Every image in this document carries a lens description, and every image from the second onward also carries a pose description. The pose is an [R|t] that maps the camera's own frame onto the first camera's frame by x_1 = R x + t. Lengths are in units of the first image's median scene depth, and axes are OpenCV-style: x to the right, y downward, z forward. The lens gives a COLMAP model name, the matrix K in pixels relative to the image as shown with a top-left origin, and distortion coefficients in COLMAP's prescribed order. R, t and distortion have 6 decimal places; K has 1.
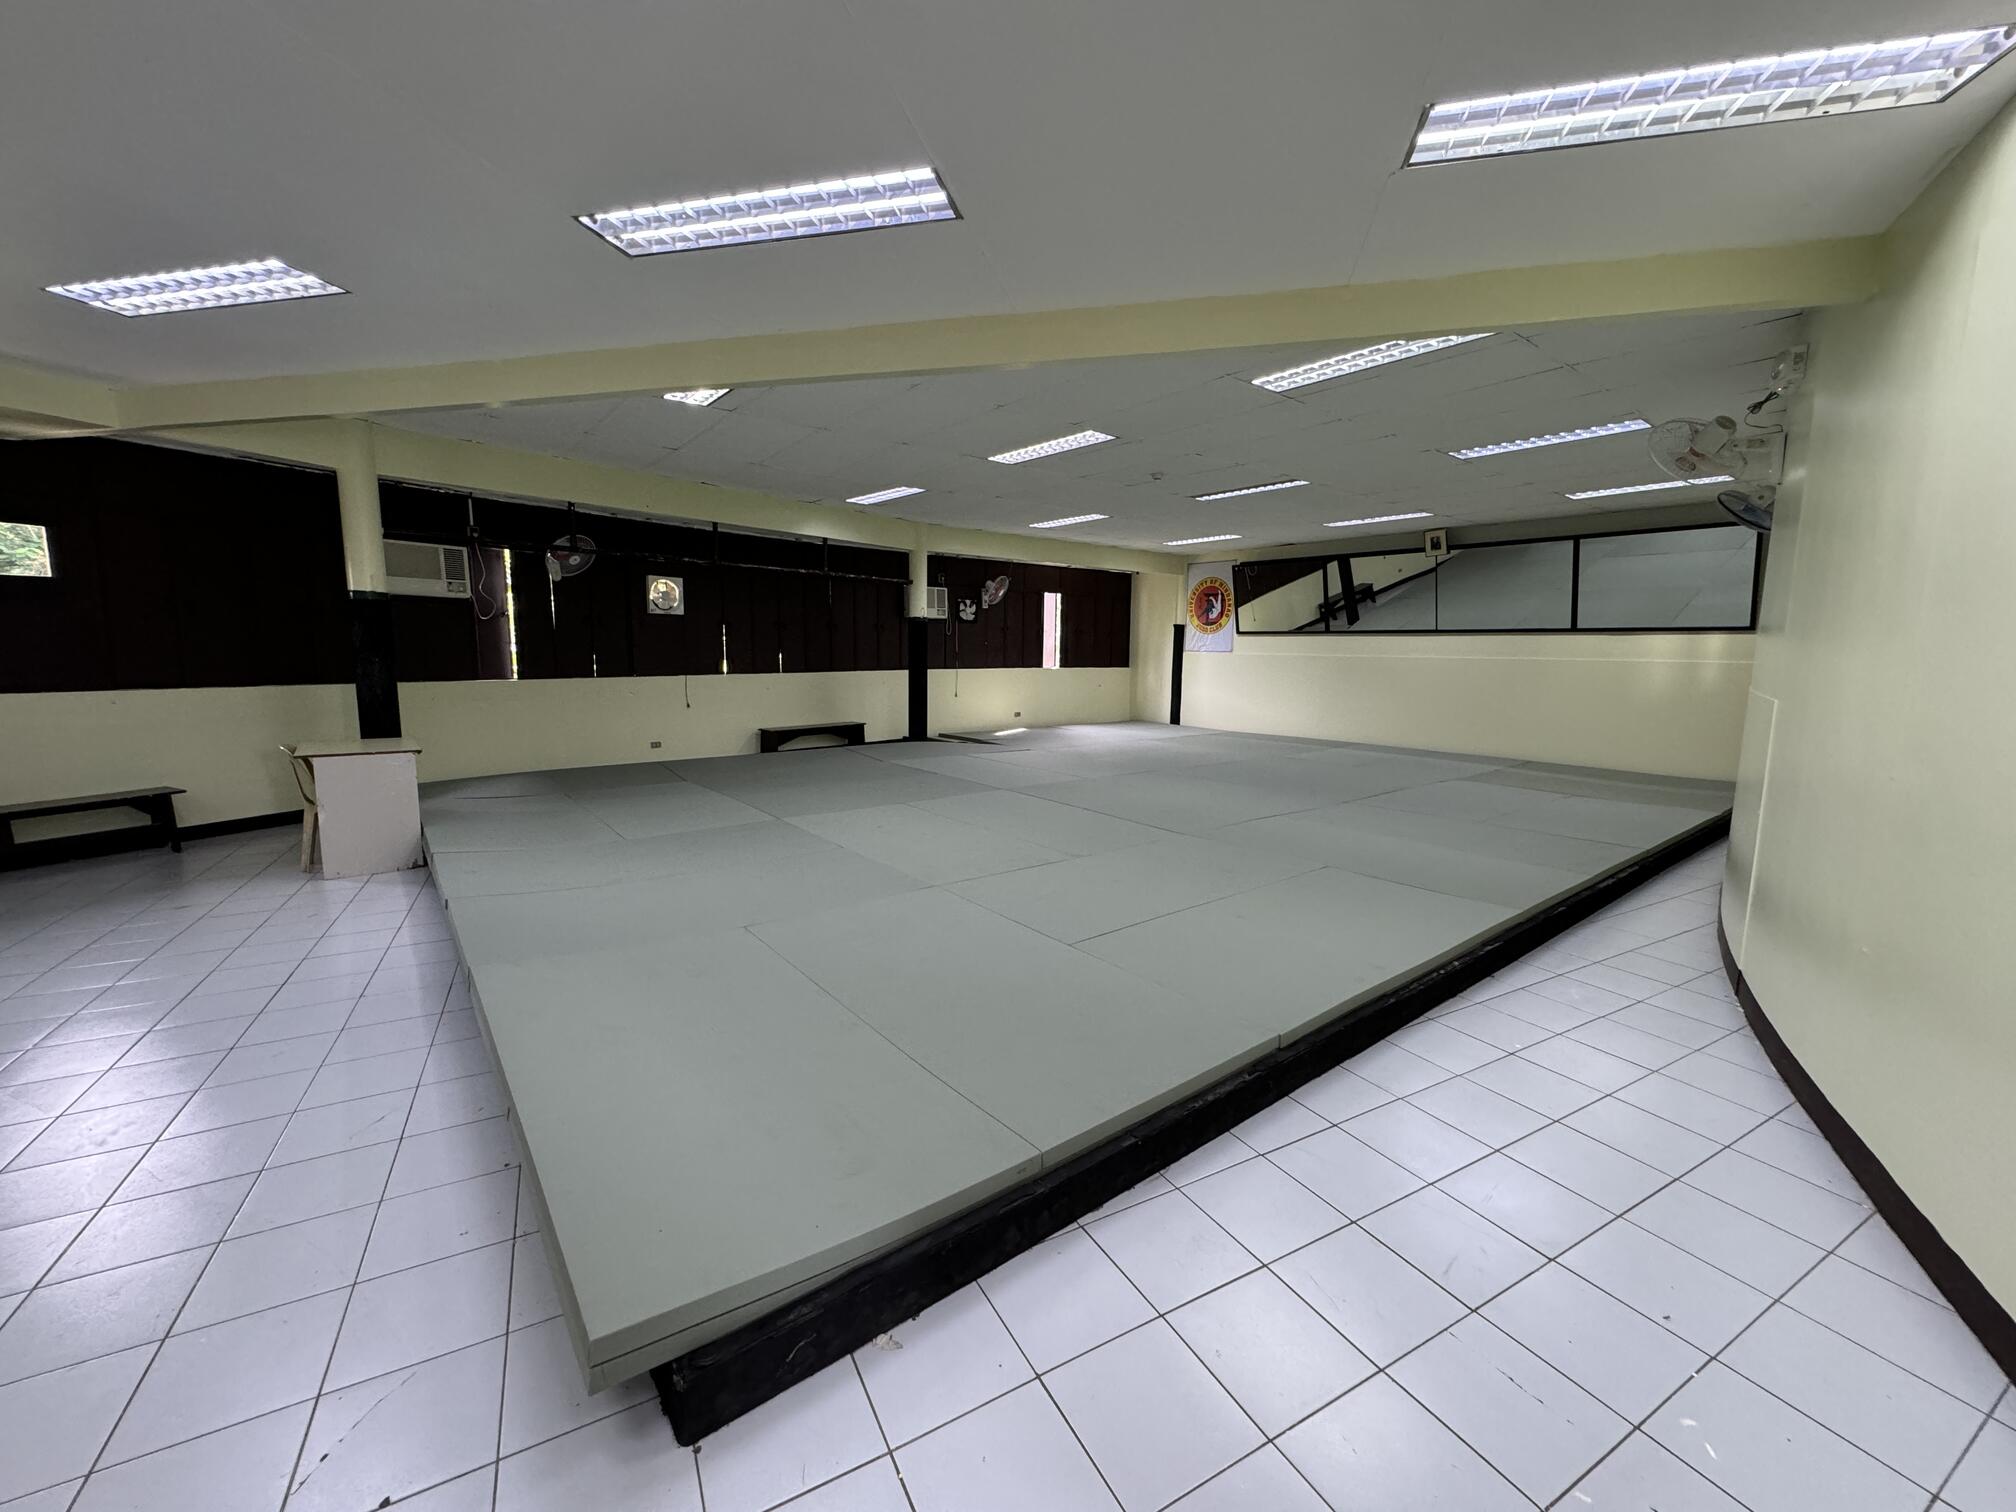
lens RADIAL K [[797.9, 0, 1005.8], [0, 797.9, 752.6], [0, 0, 1]] dist [-0.002600, -0.001761]
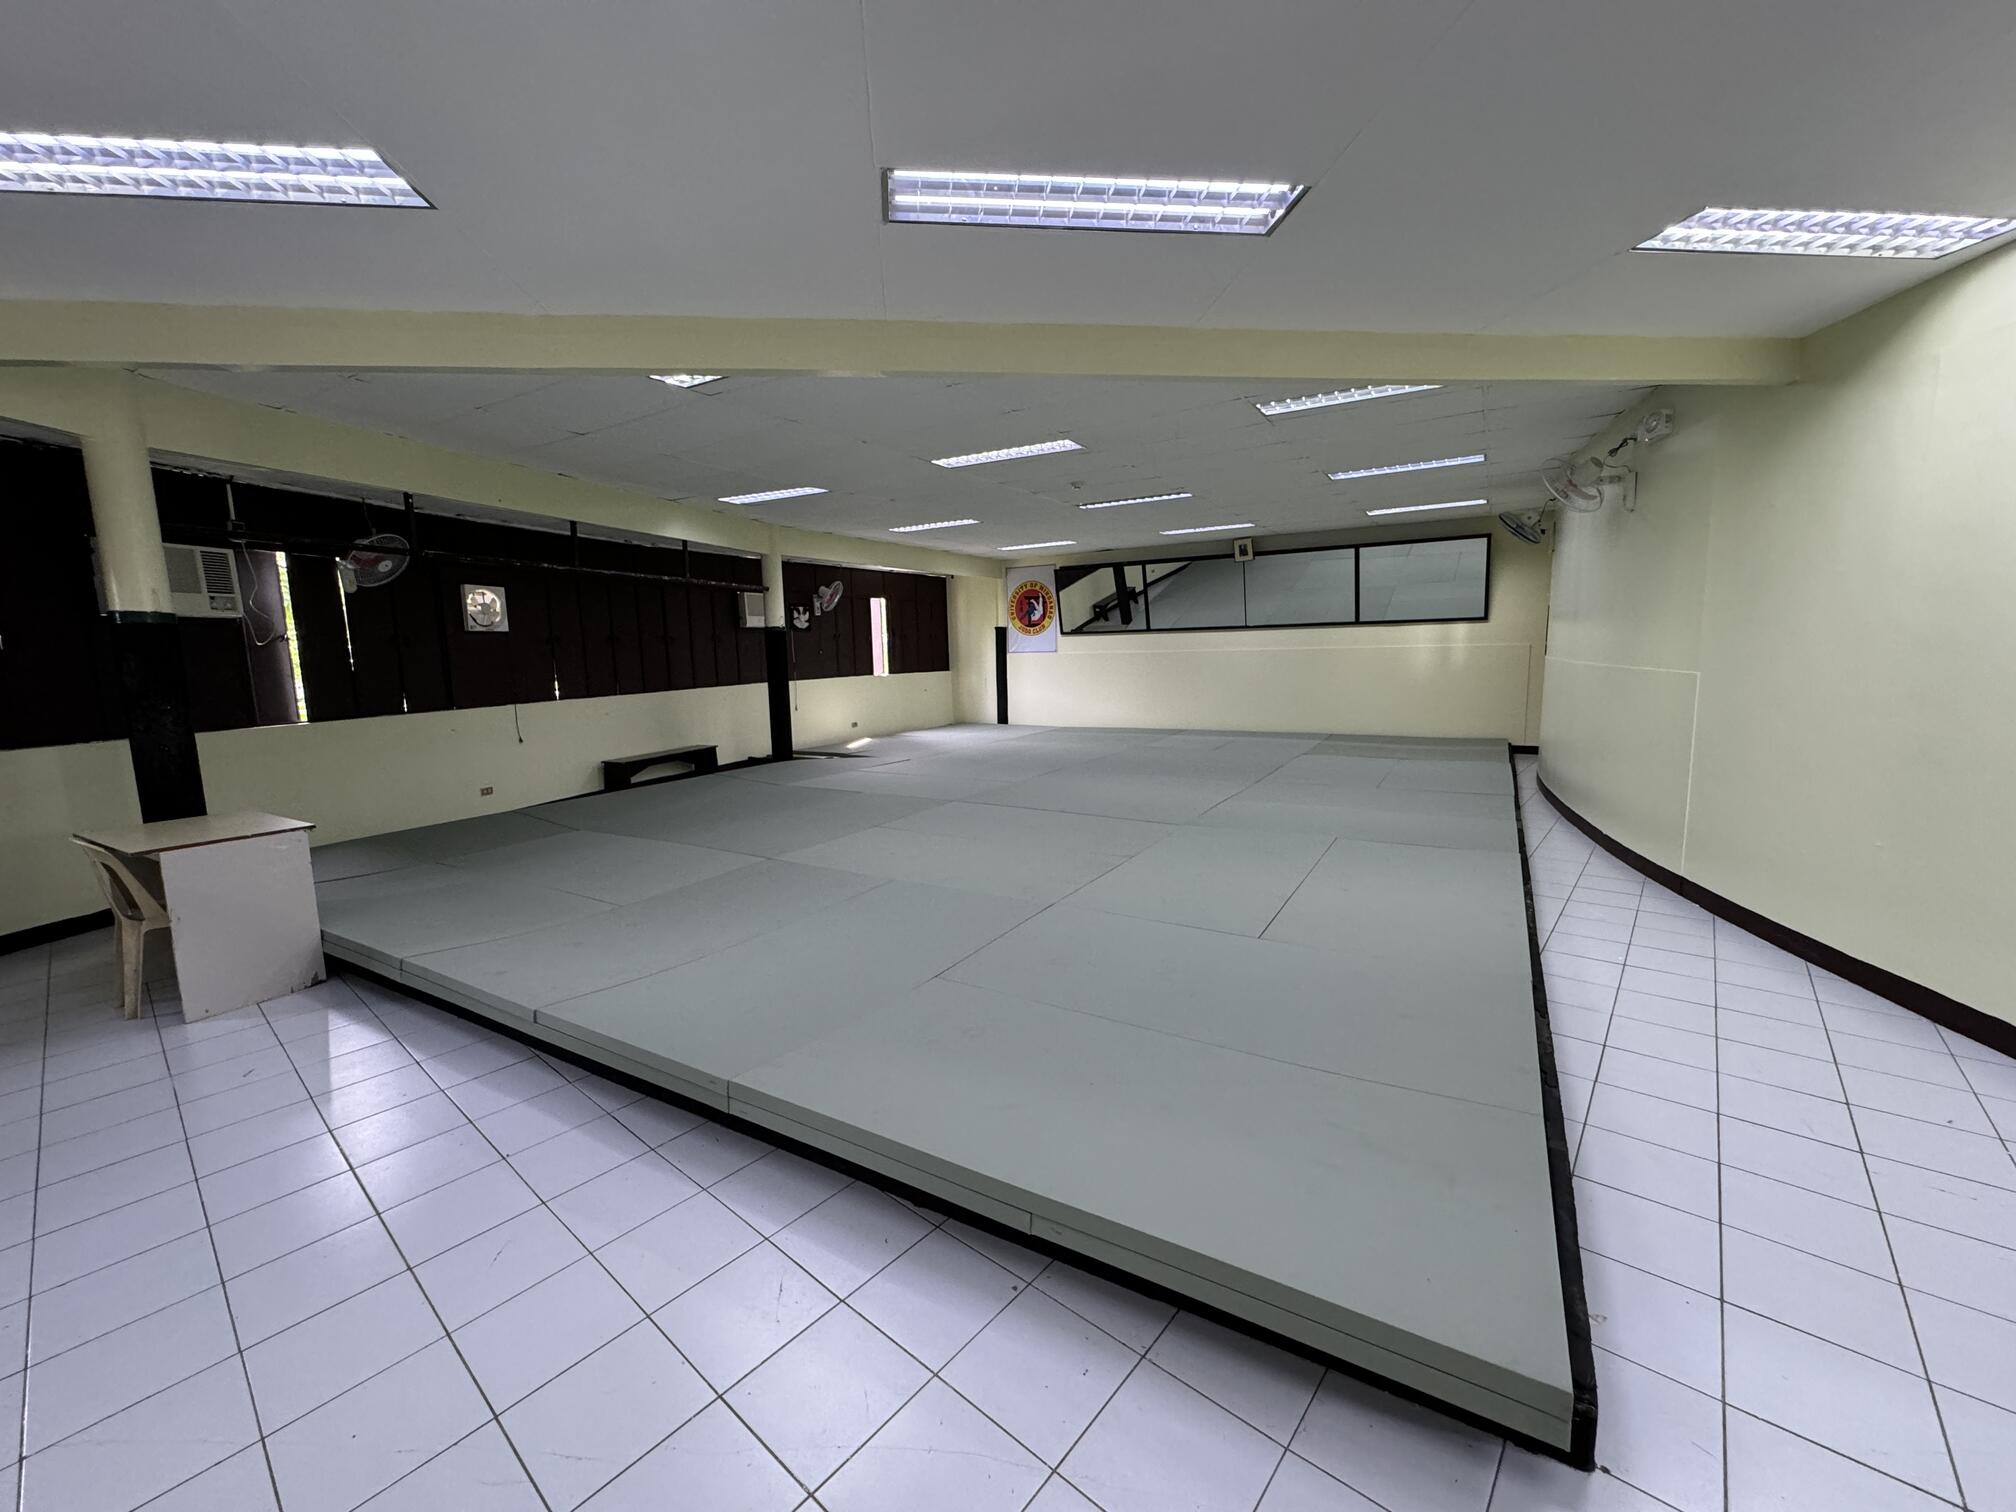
lens RADIAL K [[797.9, 0, 1007.0], [0, 797.9, 753.4], [0, 0, 1]] dist [-0.002600, -0.001761]
pose [[0.936756, -0.080542, 0.340590, -0.213748], [0.081199, 0.996621, 0.012351, -0.015082], [-0.340434, 0.016085, 0.940131, 0.048108]]
